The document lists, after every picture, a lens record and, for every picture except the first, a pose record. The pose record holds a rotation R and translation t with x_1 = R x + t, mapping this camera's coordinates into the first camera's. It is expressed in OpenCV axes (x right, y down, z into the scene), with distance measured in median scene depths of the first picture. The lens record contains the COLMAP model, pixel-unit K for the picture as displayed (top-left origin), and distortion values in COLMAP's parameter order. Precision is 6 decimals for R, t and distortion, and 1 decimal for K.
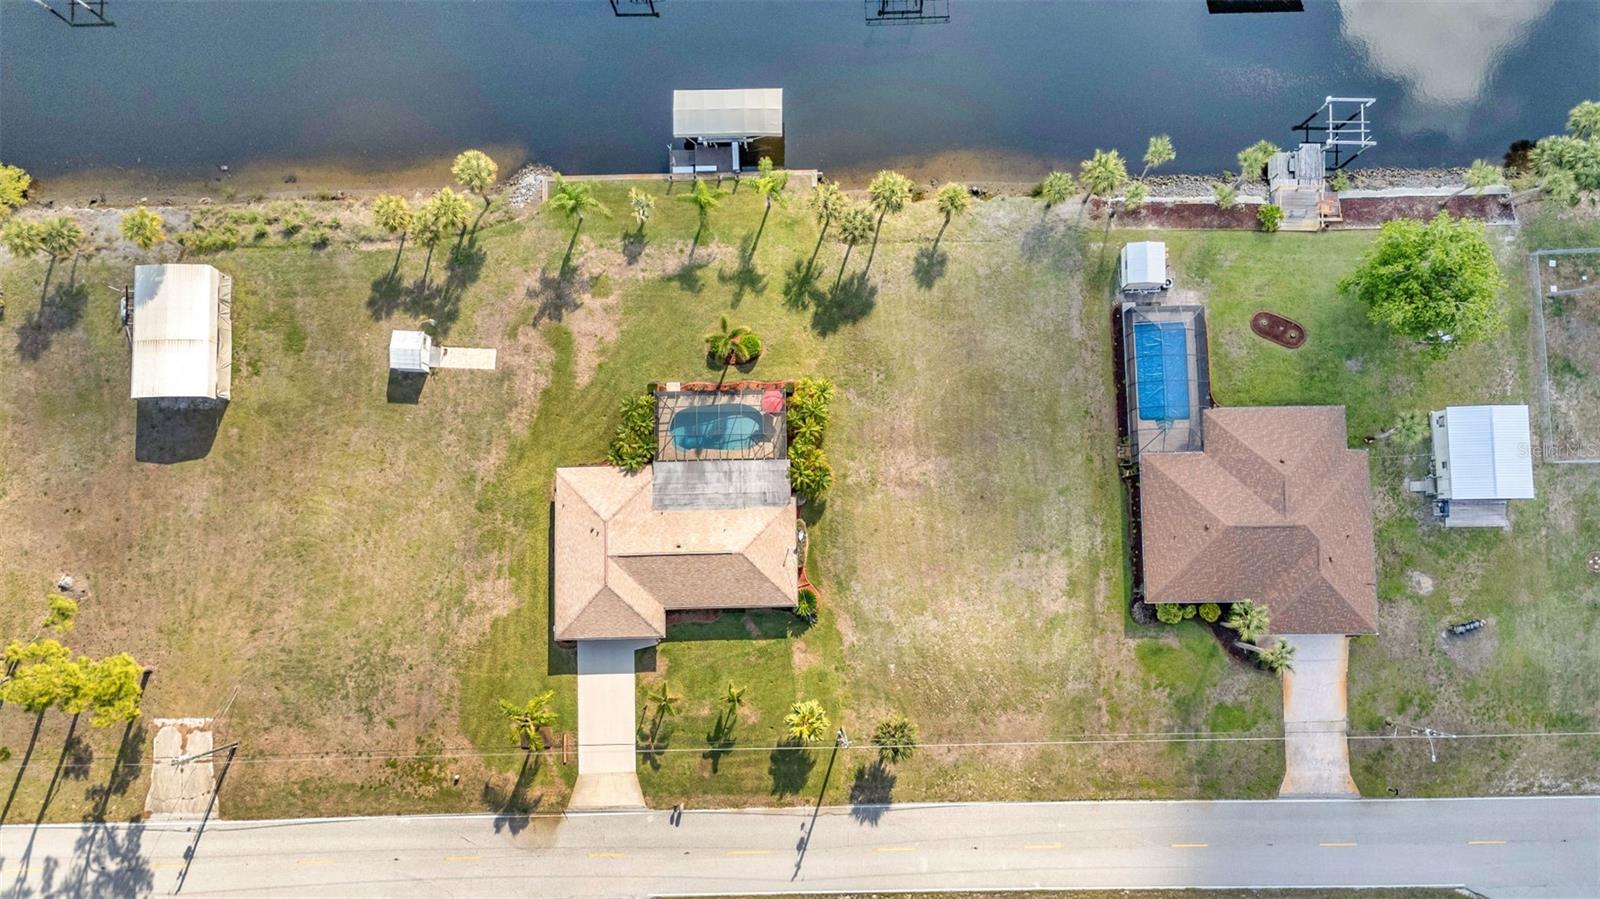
lens RADIAL K [[1169.0, 0, 776.6], [0, 1169.0, 449.3], [0, 0, 1]] dist [0.077465, -0.071916]
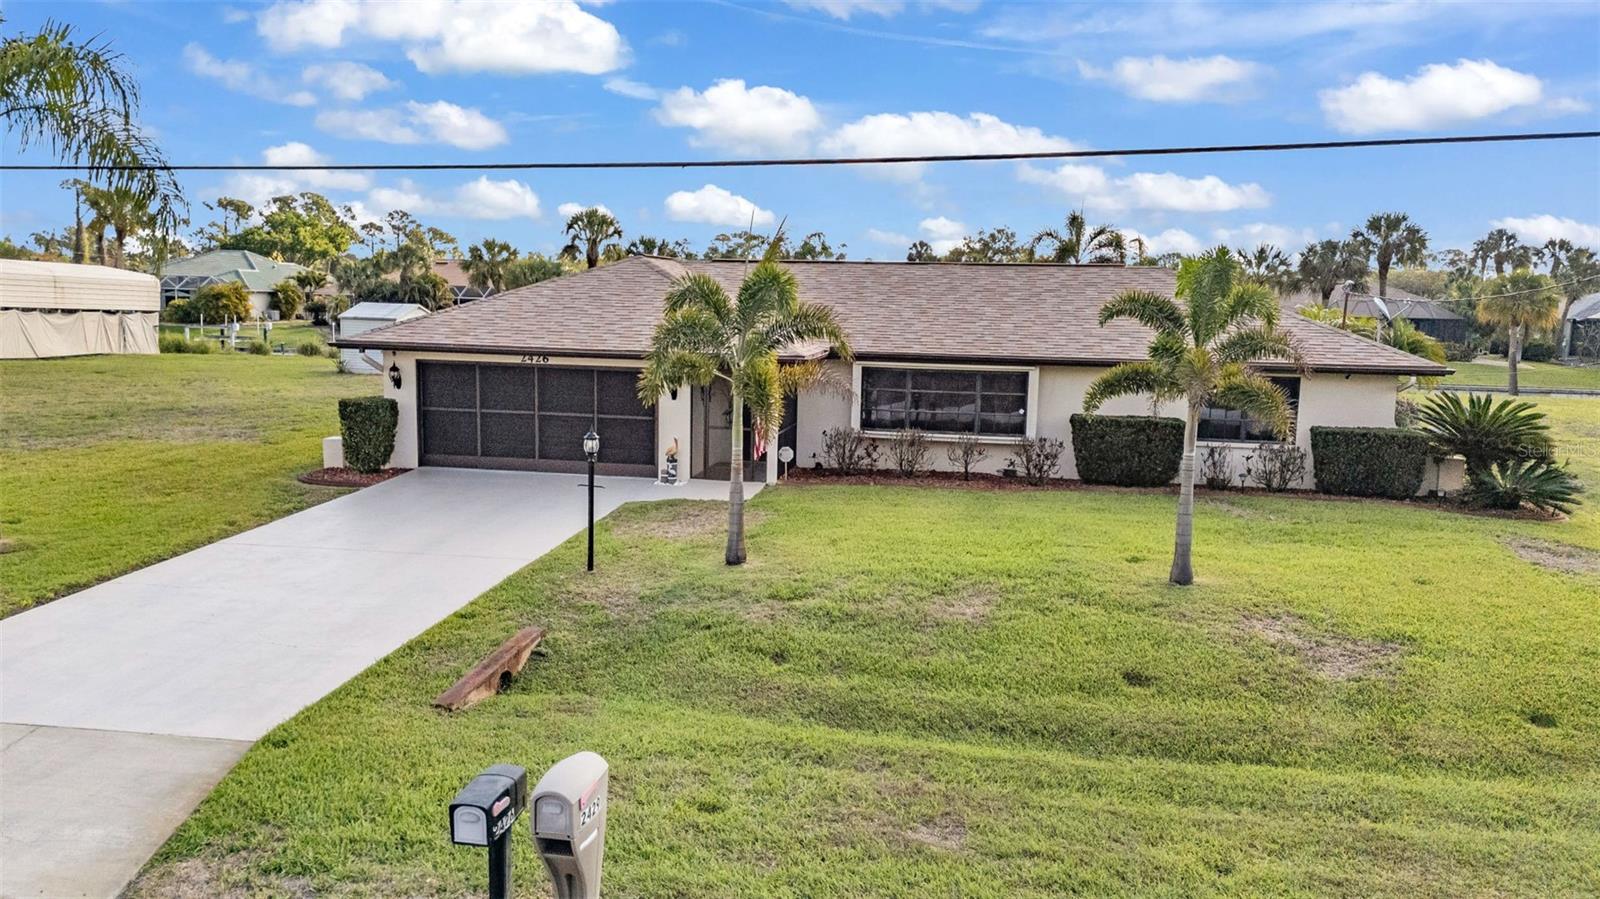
lens RADIAL K [[1169.0, 0, 800.0], [0, 1169.0, 463.0], [0, 0, 1]] dist [0.077465, -0.071916]
pose [[0.980183, 0.062853, -0.187857, -0.054216], [-0.197117, 0.215457, -0.956412, 0.354175], [-0.019638, 0.974489, 0.223577, 0.940189]]
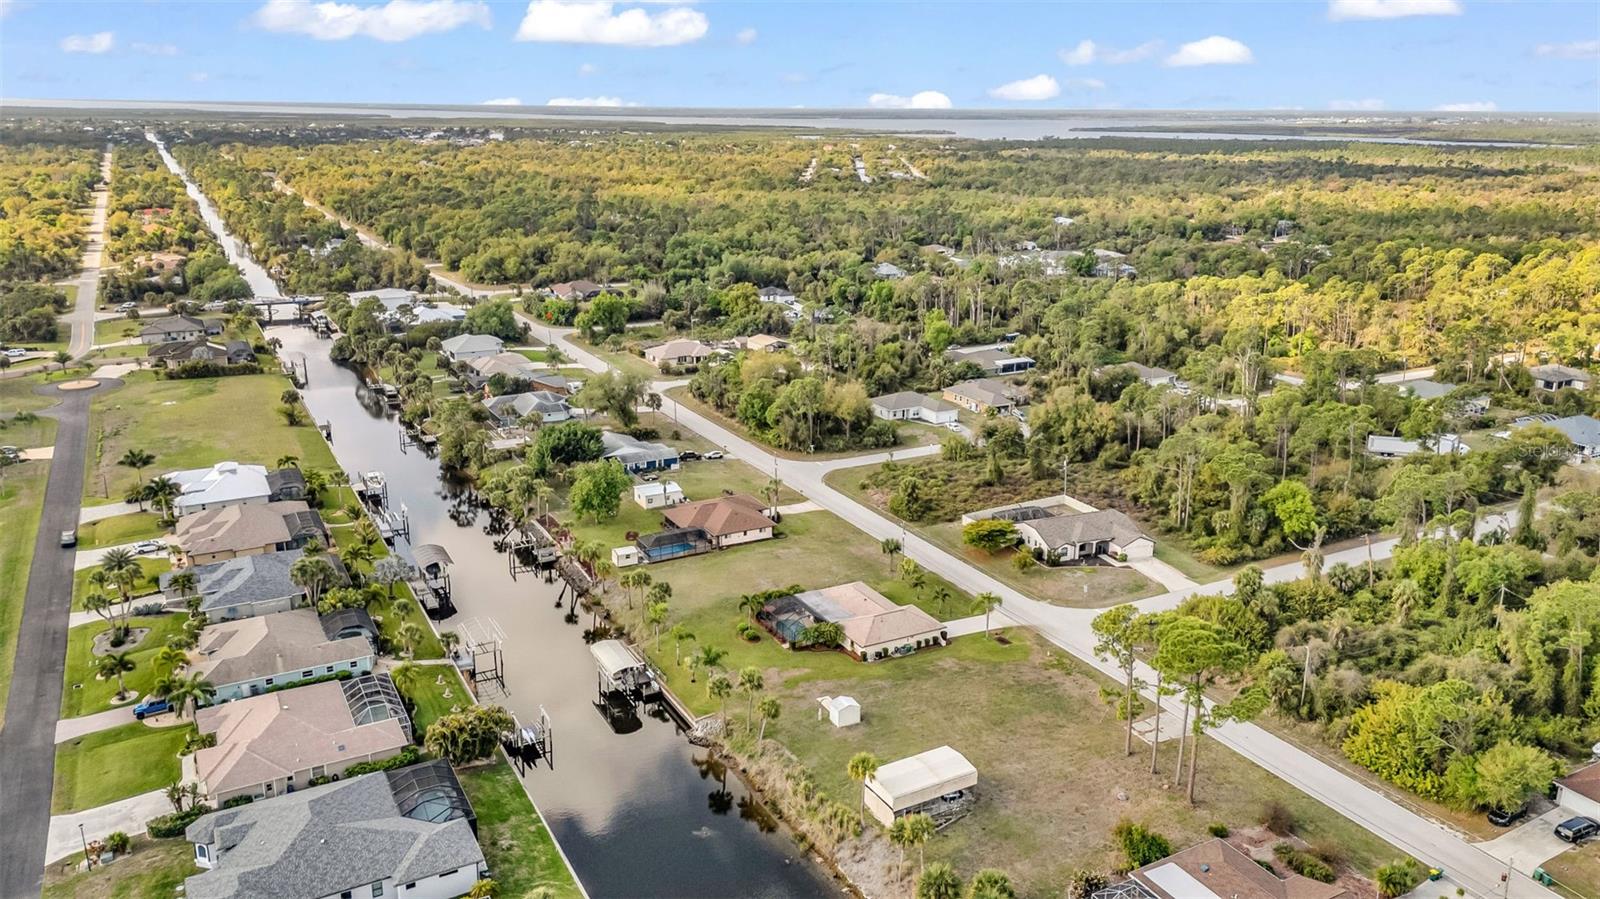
lens RADIAL K [[1169.0, 0, 798.6], [0, 1169.0, 452.9], [0, 0, 1]] dist [0.077465, -0.071916]
pose [[-0.459845, -0.242936, 0.854122, -1.457717], [0.884526, -0.040324, 0.464744, -0.802038], [-0.078461, 0.969204, 0.233426, 0.351325]]
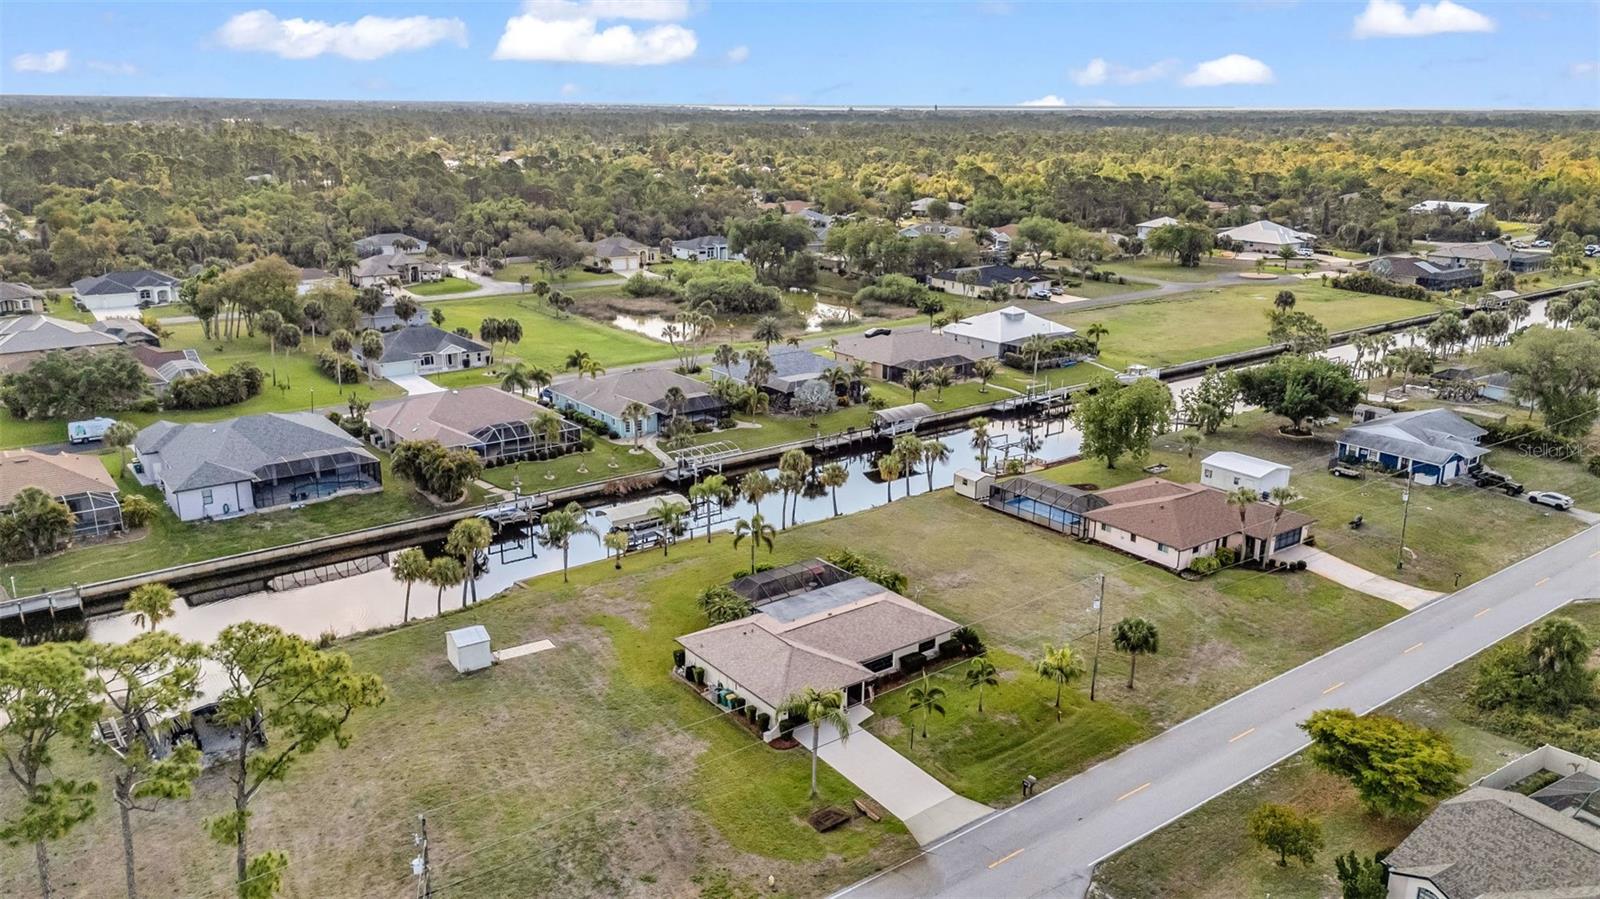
lens RADIAL K [[1169.0, 0, 794.8], [0, 1169.0, 457.5], [0, 0, 1]] dist [0.077465, -0.071916]
pose [[0.810652, -0.151521, 0.565583, -0.604916], [0.581557, 0.320670, -0.747638, 0.713081], [-0.068083, 0.934993, 0.348070, 0.521788]]
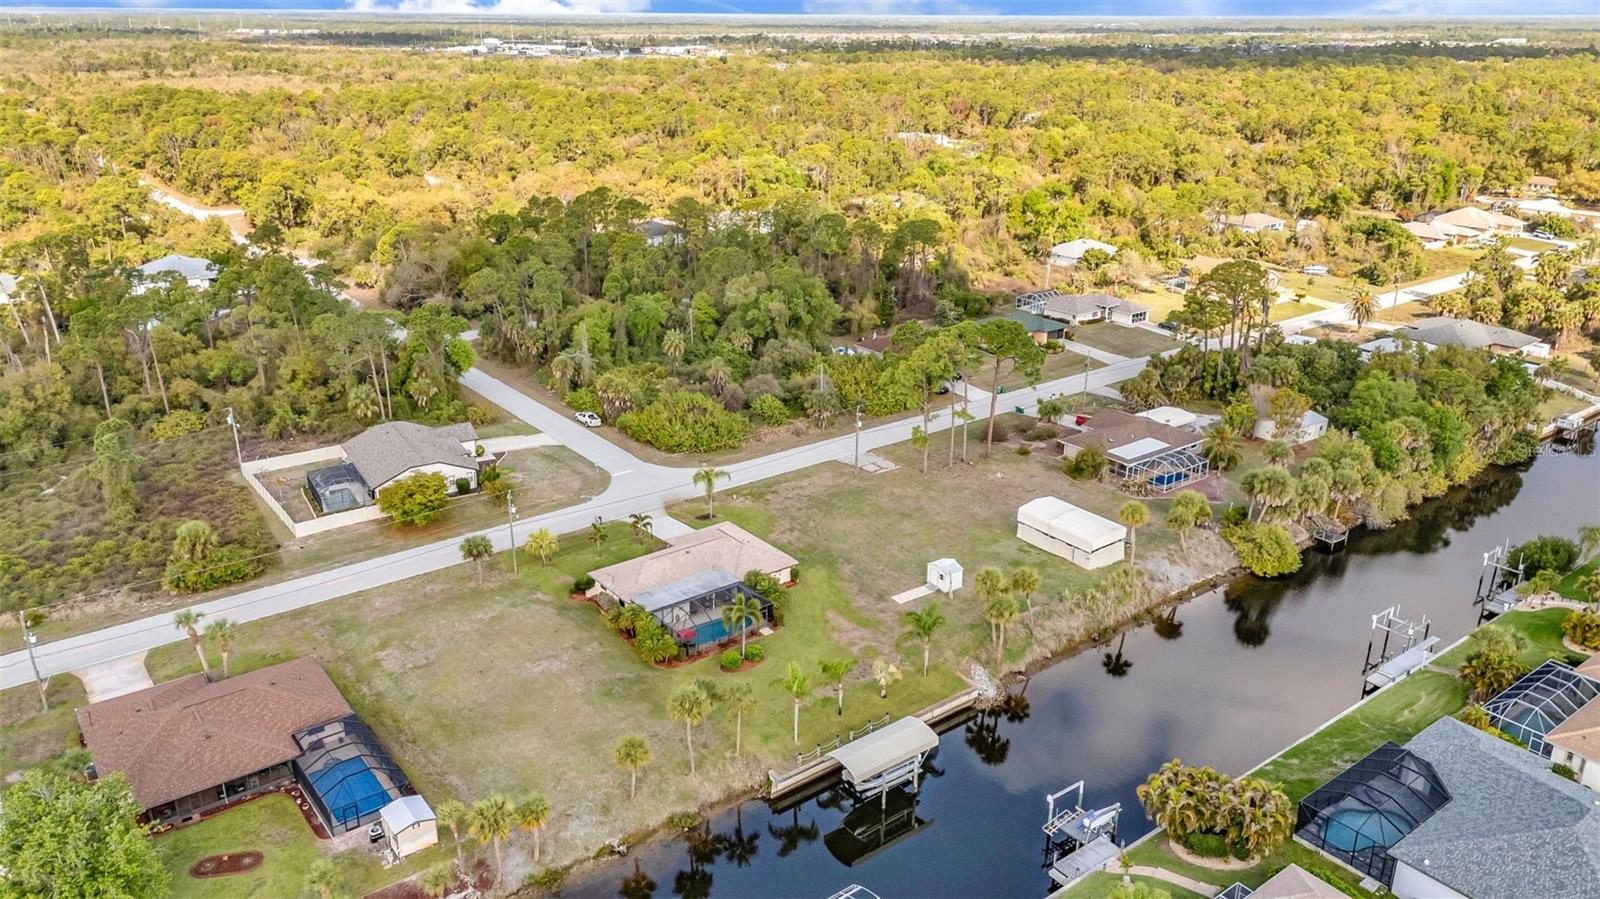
lens RADIAL K [[1169.0, 0, 797.9], [0, 1169.0, 456.2], [0, 0, 1]] dist [0.077465, -0.071916]
pose [[-0.803426, 0.218196, -0.553983, 0.509252], [-0.592656, -0.203767, 0.779255, -0.968577], [0.057147, 0.954395, 0.293026, 0.488632]]
